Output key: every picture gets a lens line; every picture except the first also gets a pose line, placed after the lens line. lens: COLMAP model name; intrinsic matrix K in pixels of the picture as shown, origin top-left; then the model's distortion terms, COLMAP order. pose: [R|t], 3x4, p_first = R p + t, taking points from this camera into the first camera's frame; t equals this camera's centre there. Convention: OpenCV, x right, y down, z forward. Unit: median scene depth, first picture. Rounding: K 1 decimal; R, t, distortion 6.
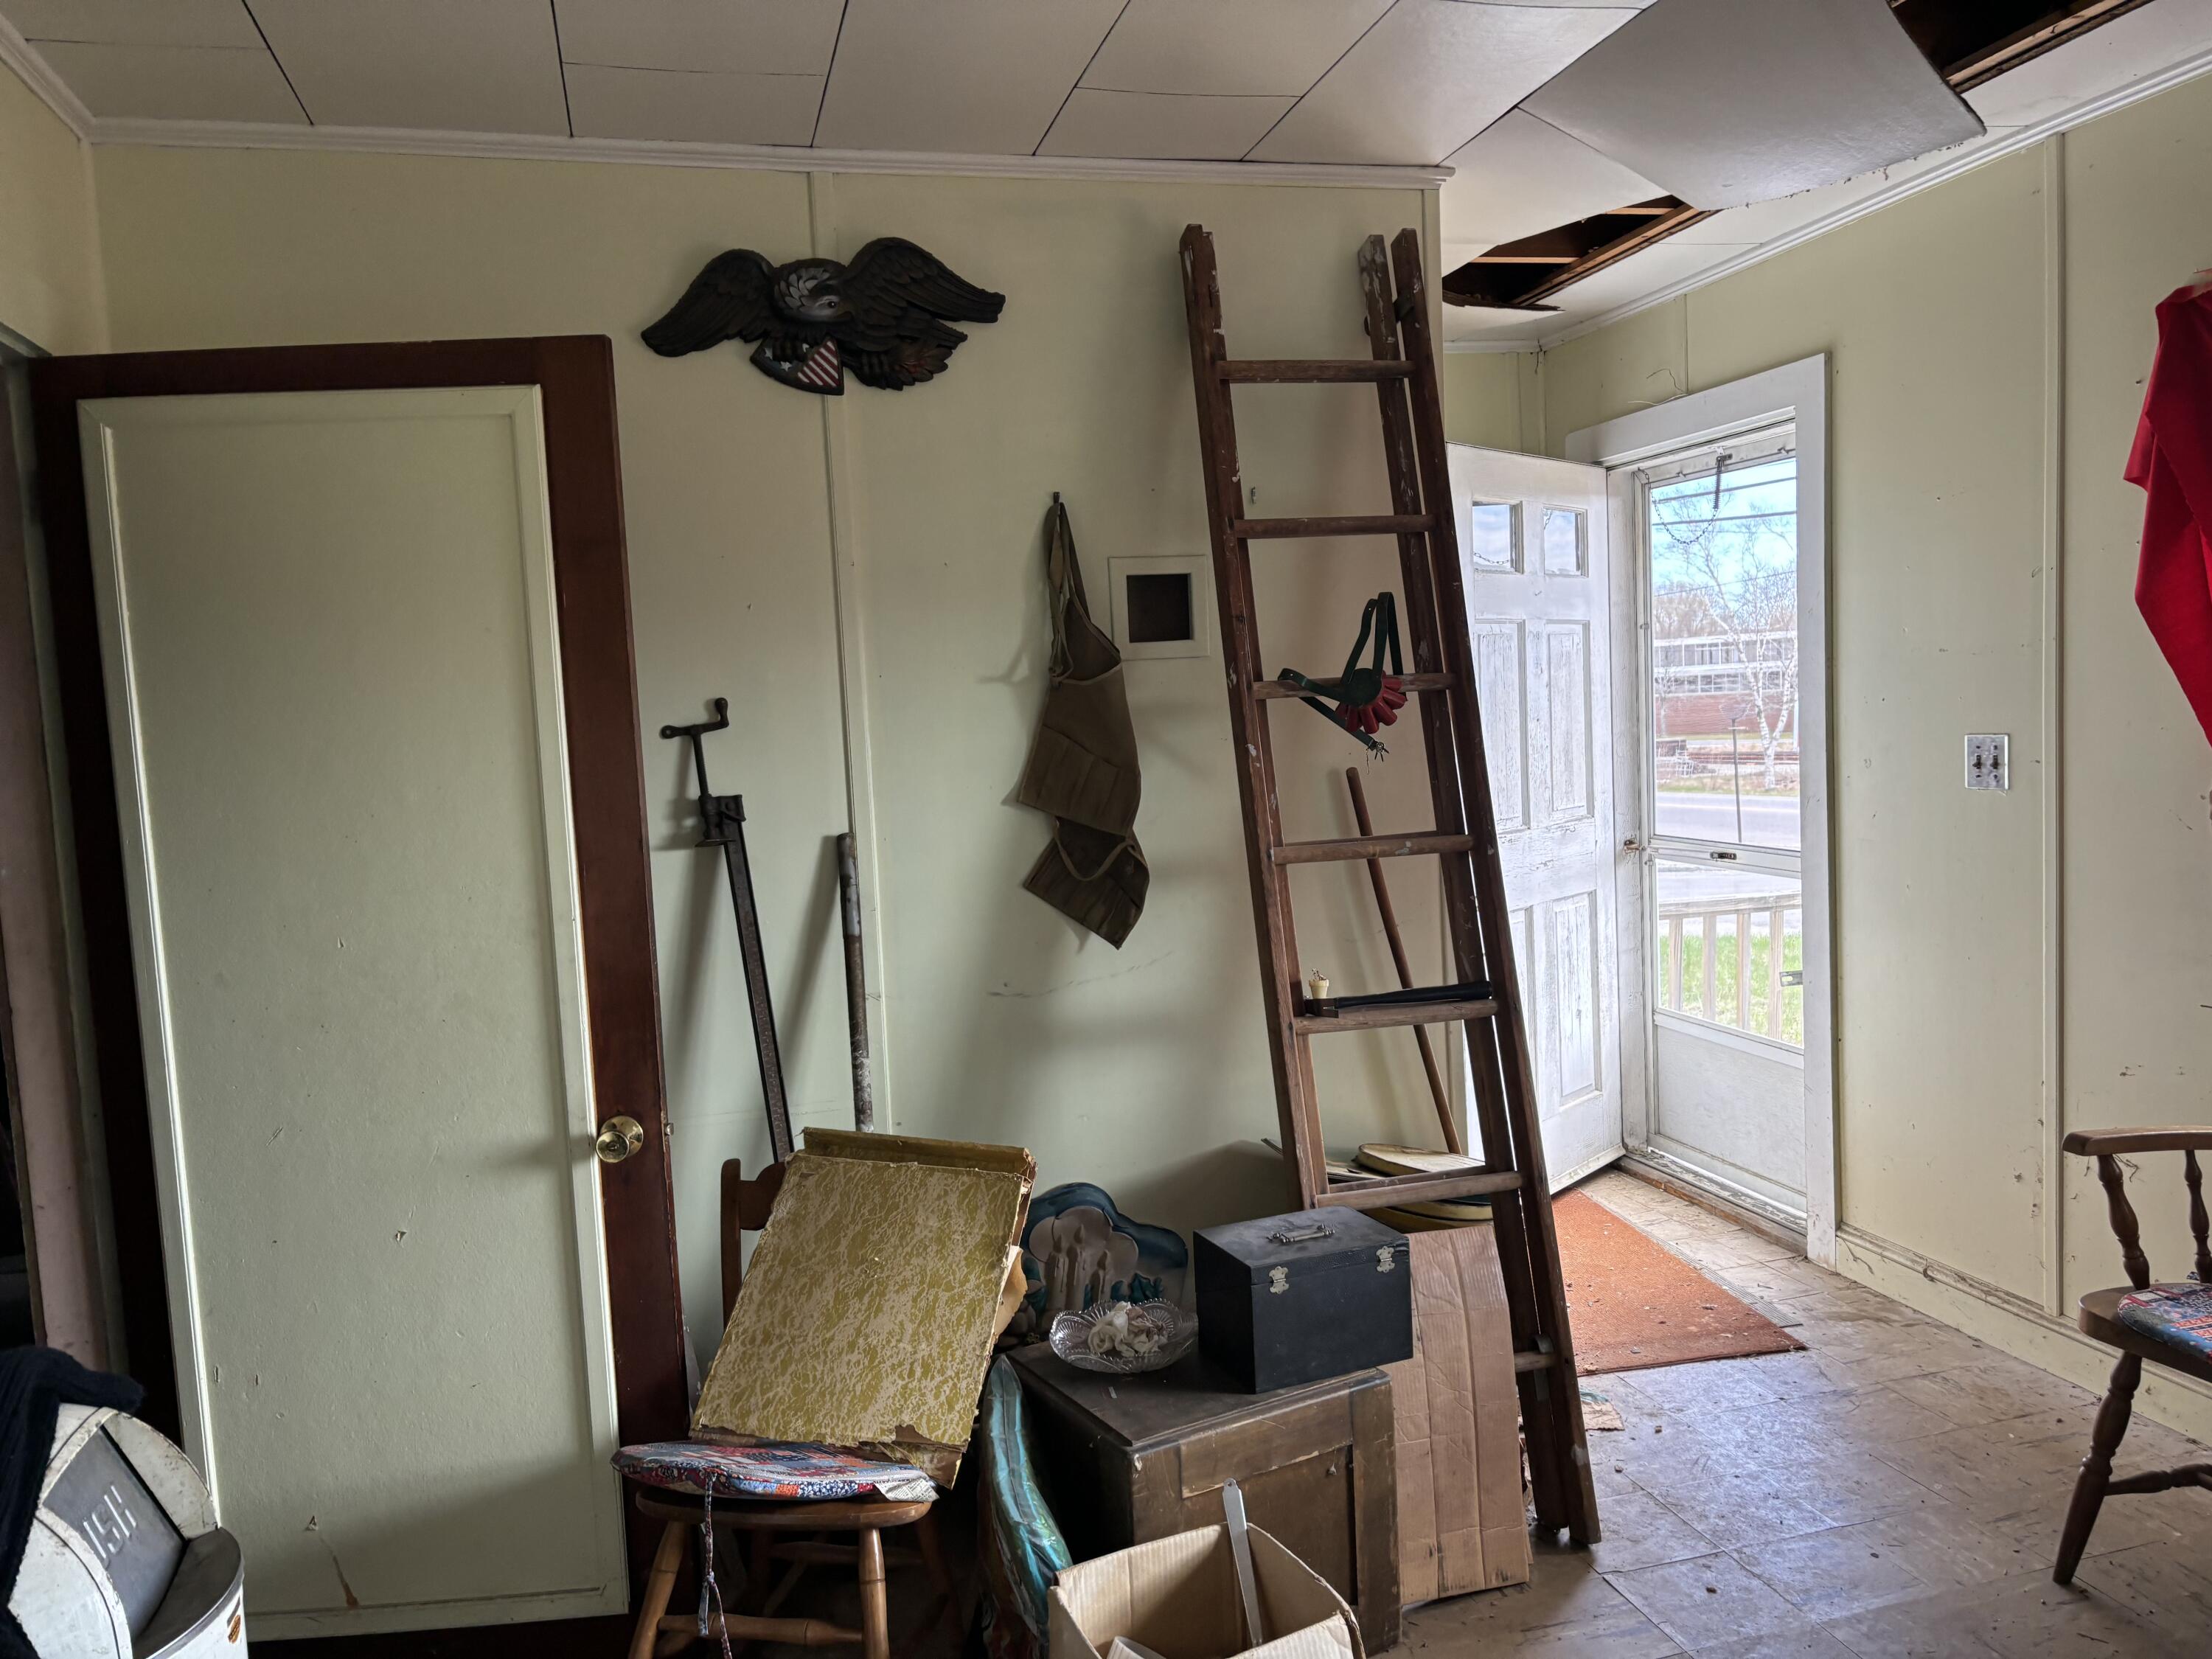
lens RADIAL K [[1654.0, 0, 1105.0], [0, 1654.0, 843.6], [0, 0, 1]] dist [0.051153, -0.037578]
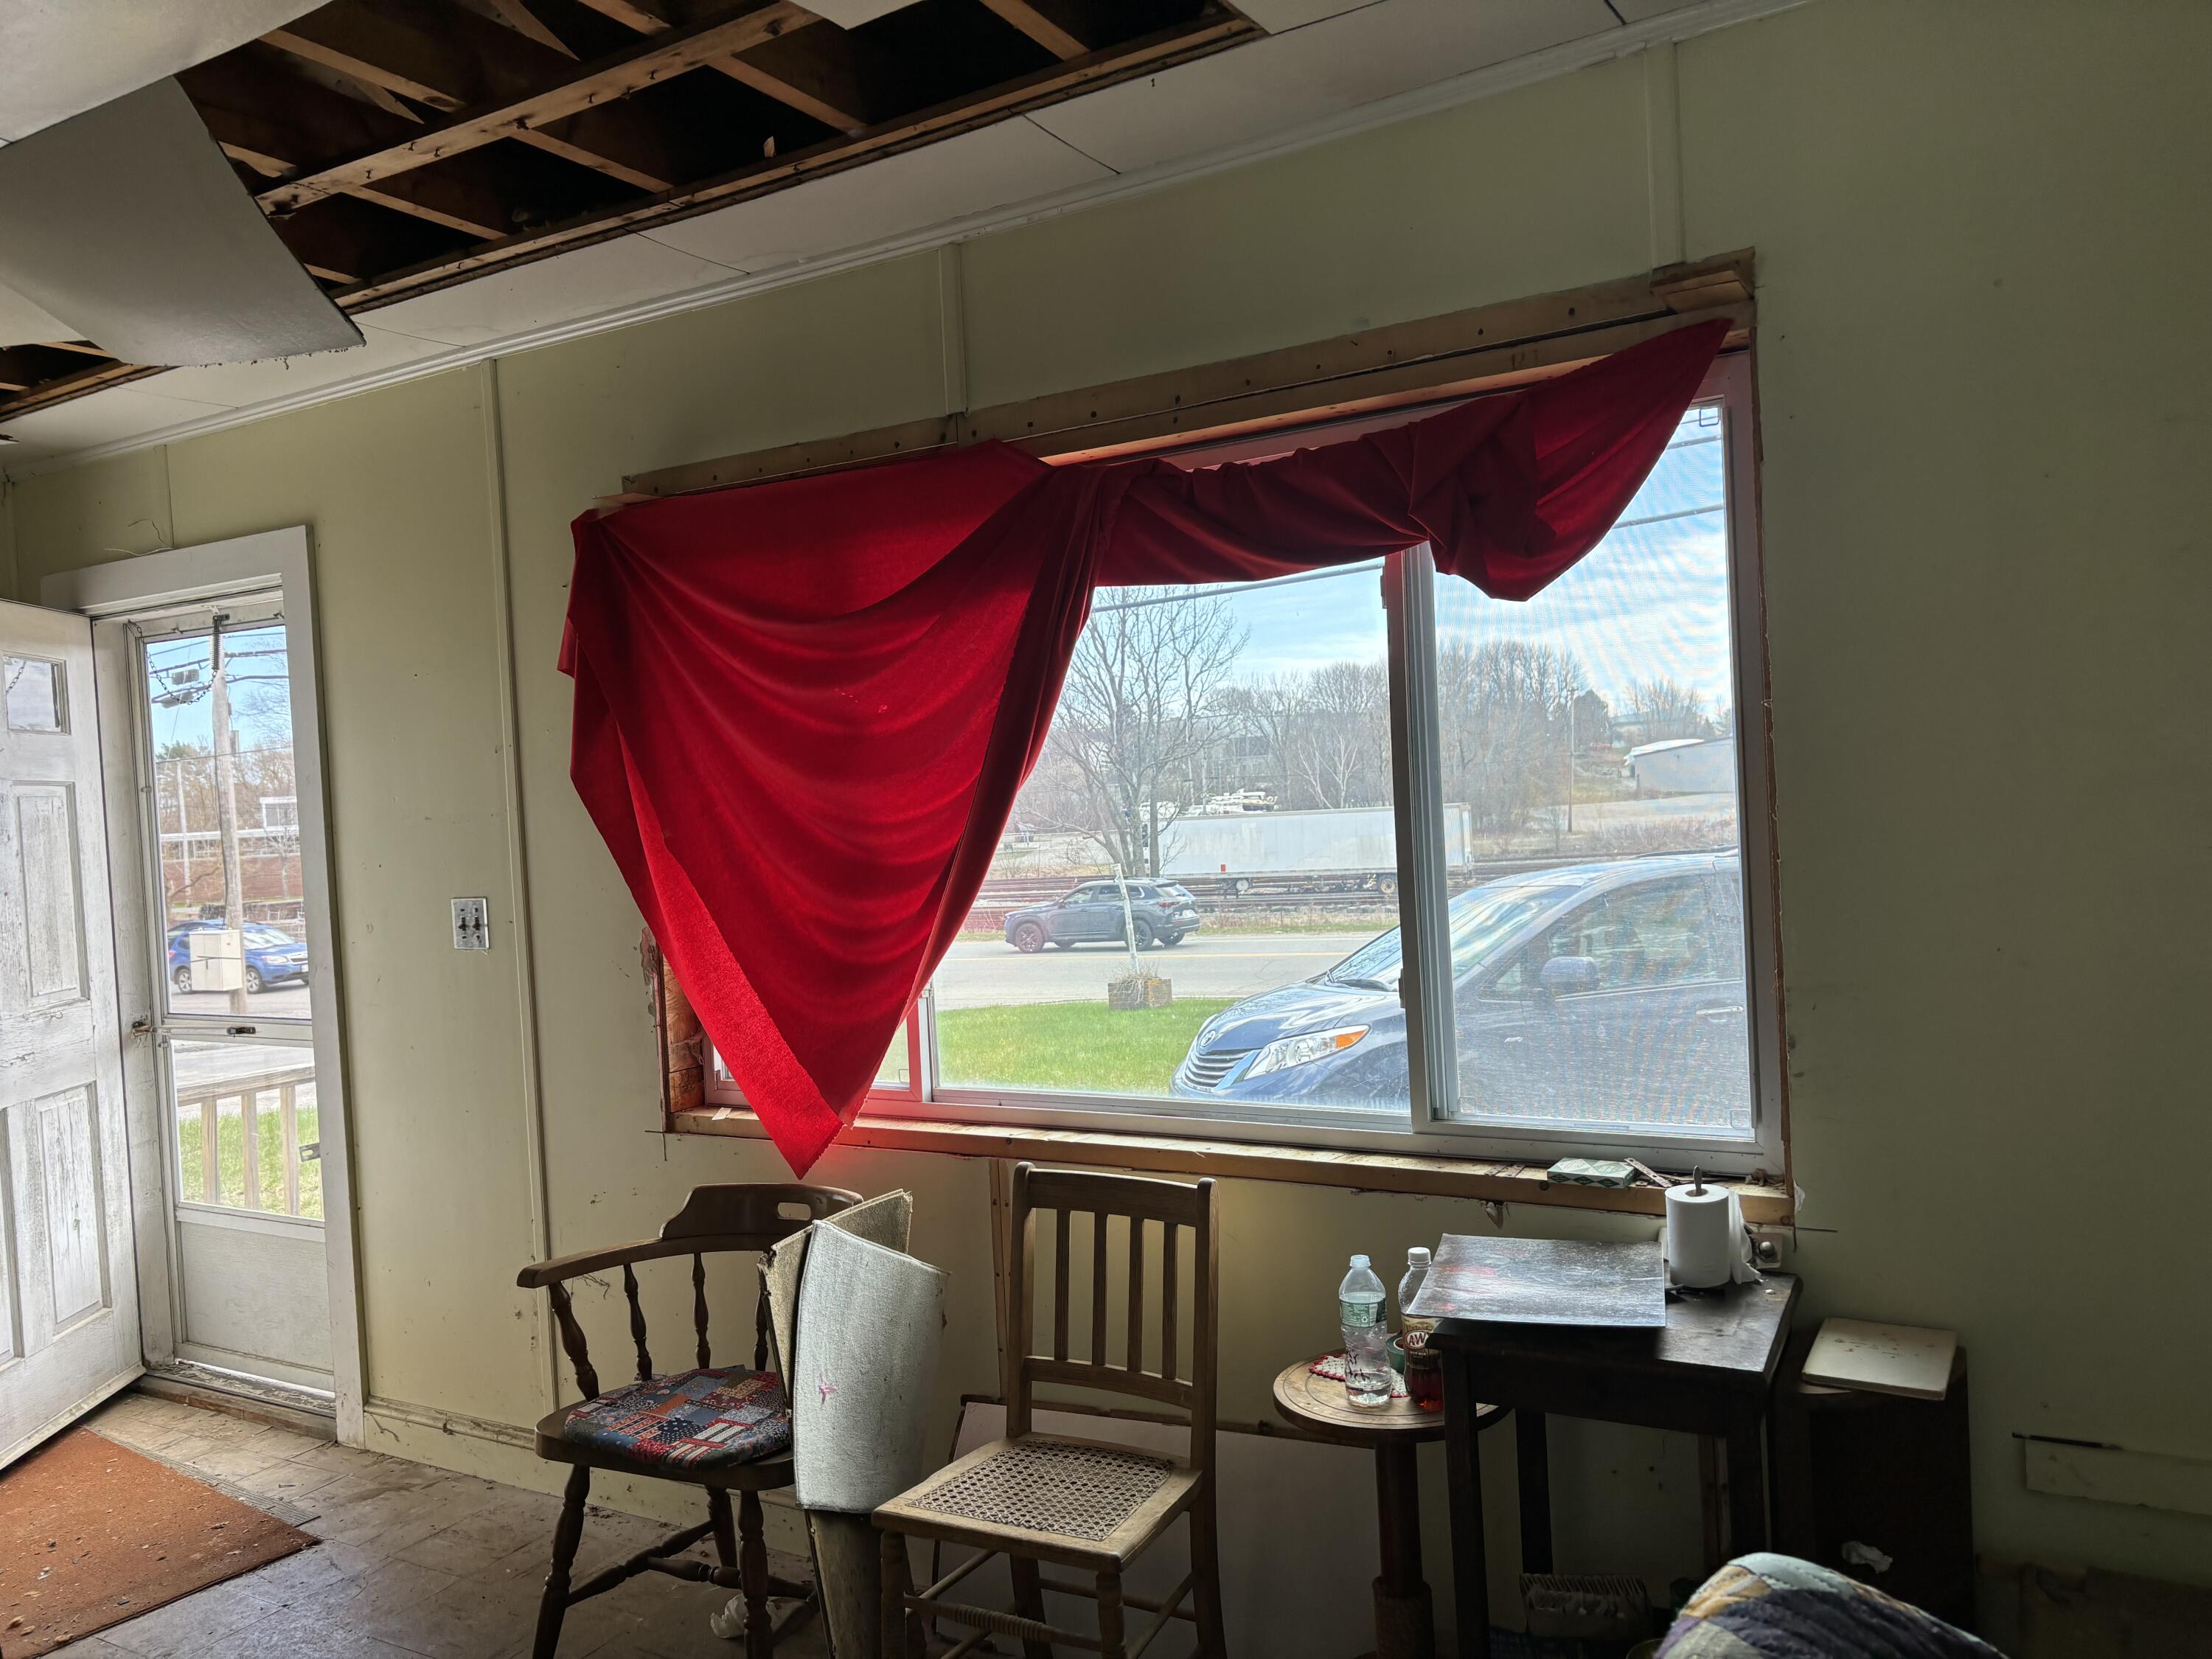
lens RADIAL K [[1654.0, 0, 1105.0], [0, 1654.0, 843.6], [0, 0, 1]] dist [0.051153, -0.037578]
pose [[0.734772, -0.011642, 0.678214, 0.093578], [0.073567, 0.995323, -0.062617, -0.003188], [-0.674312, 0.095903, 0.732192, -0.043895]]
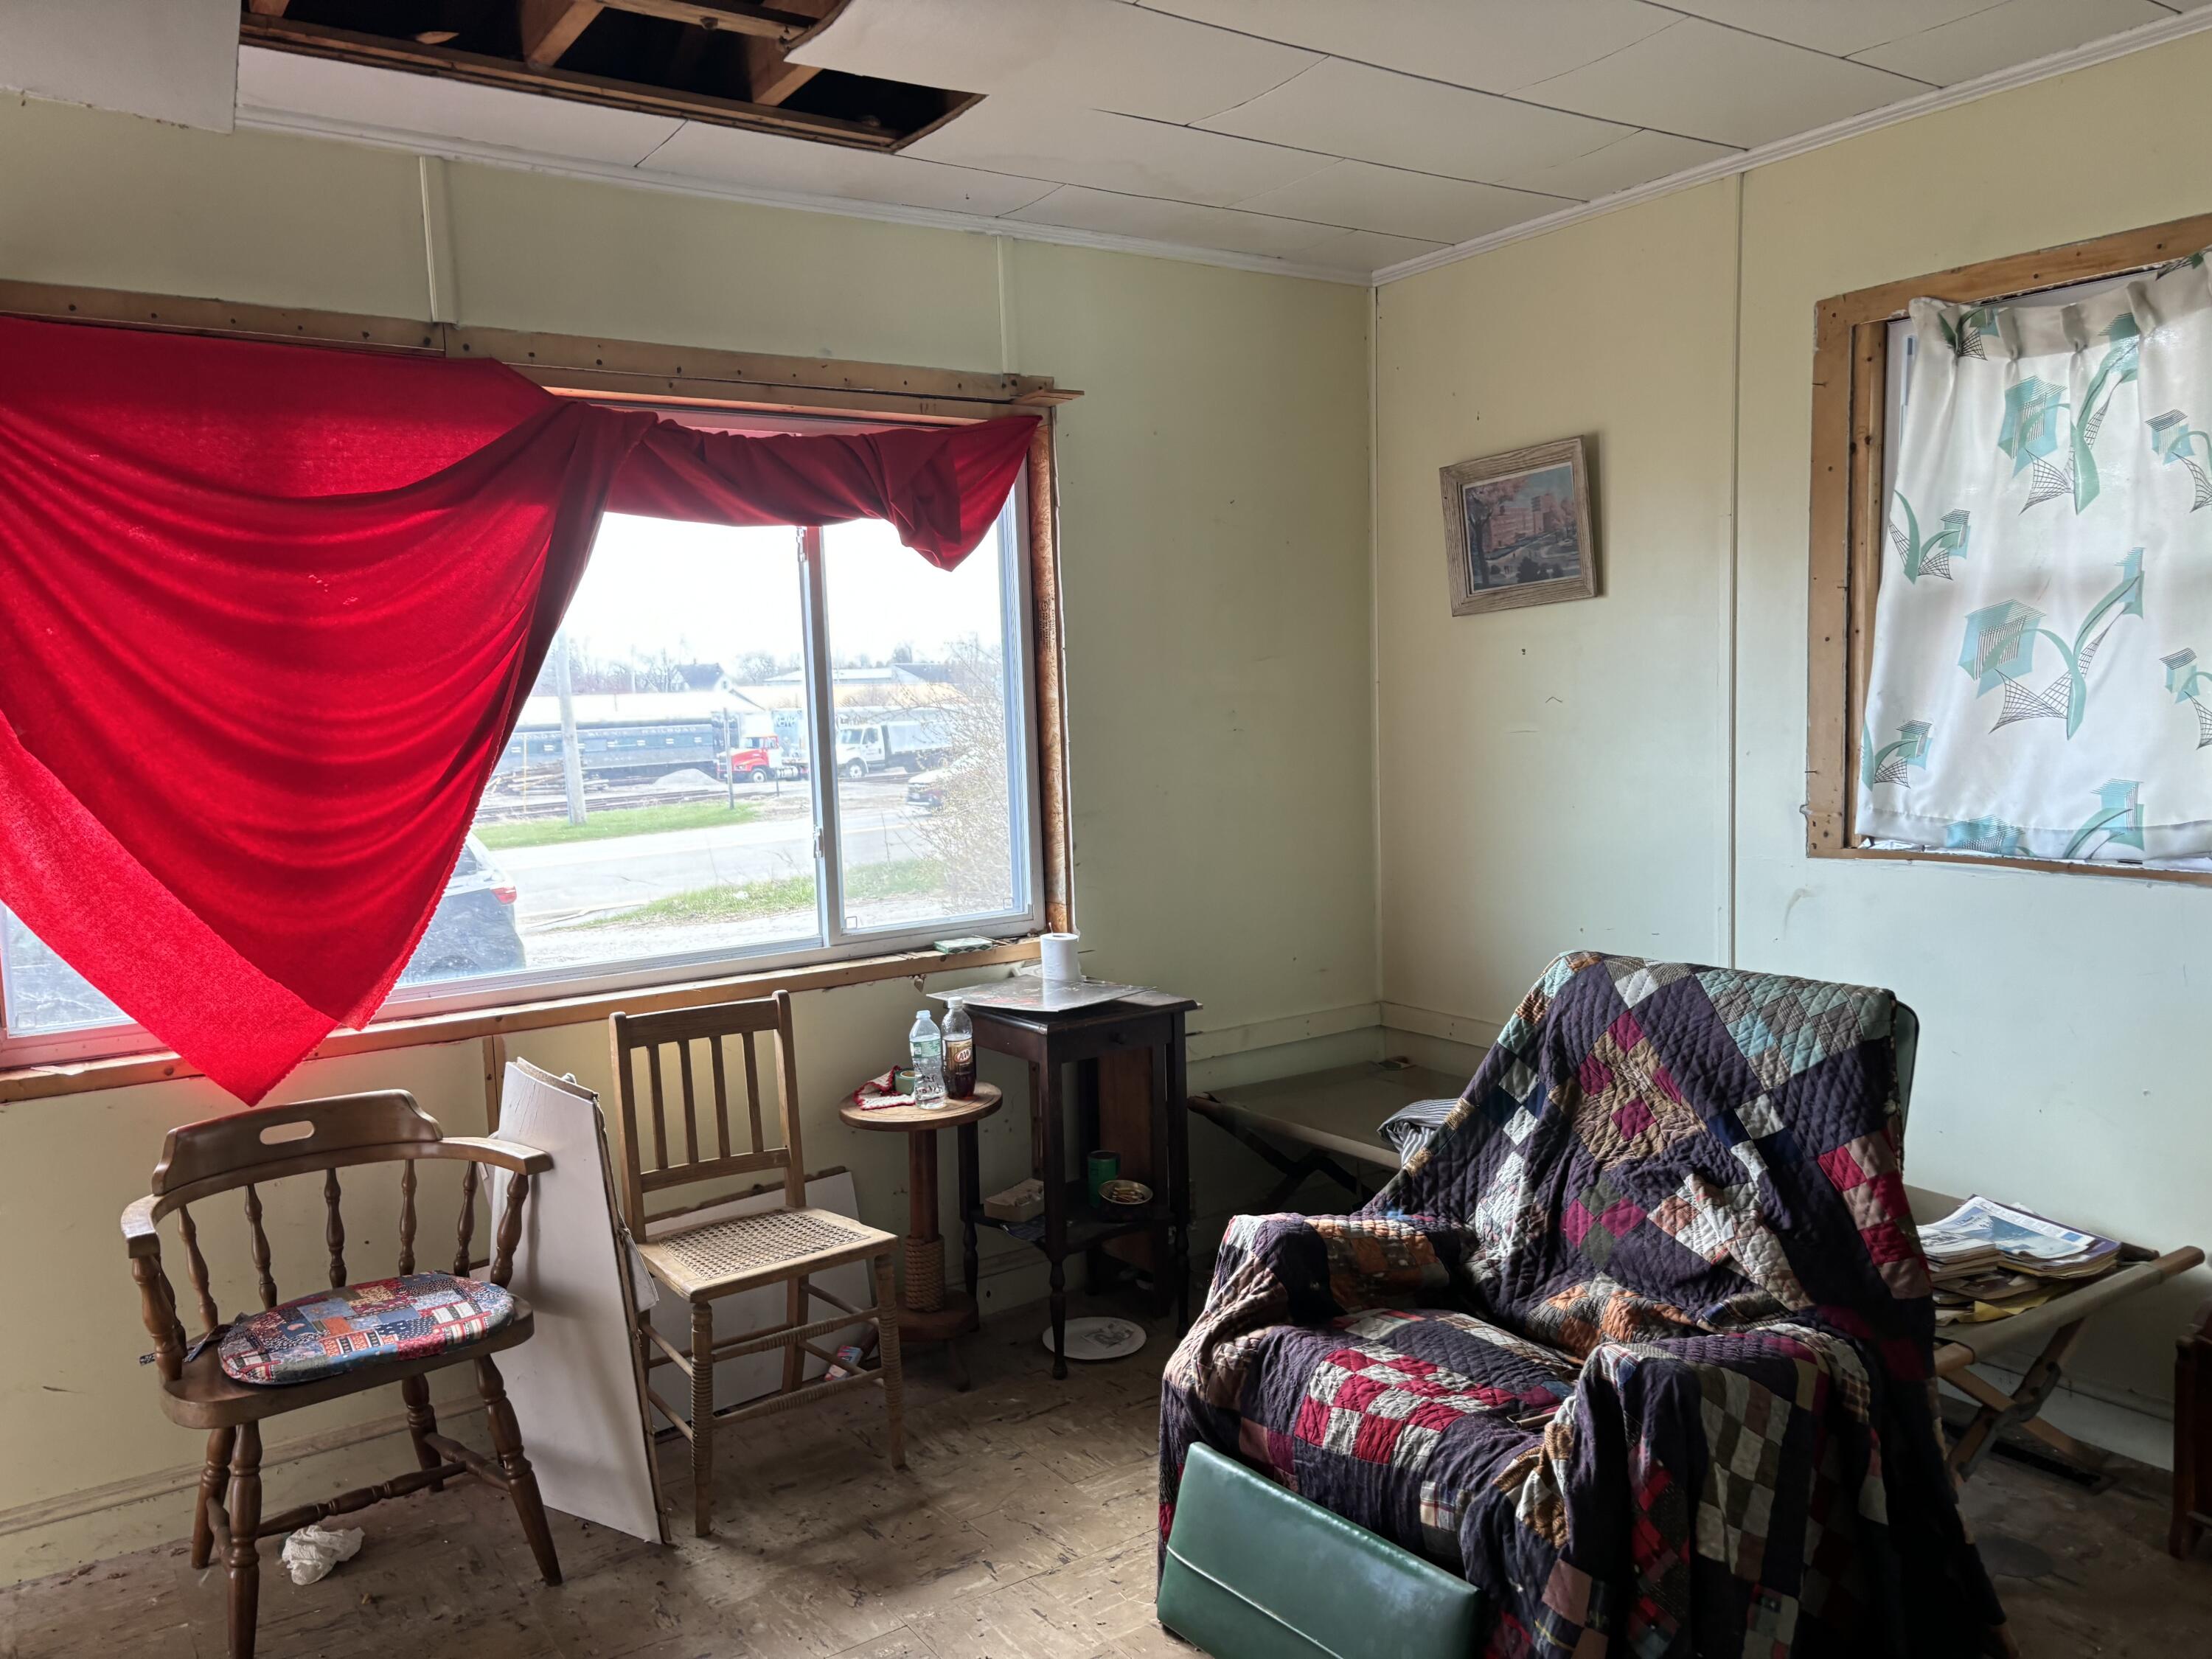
lens RADIAL K [[1654.0, 0, 1105.0], [0, 1654.0, 843.6], [0, 0, 1]] dist [0.051153, -0.037578]
pose [[-0.302904, -0.034122, 0.952410, -0.337509], [0.125481, 0.989231, 0.075349, -0.030075], [-0.944724, 0.142333, -0.295360, 0.569156]]
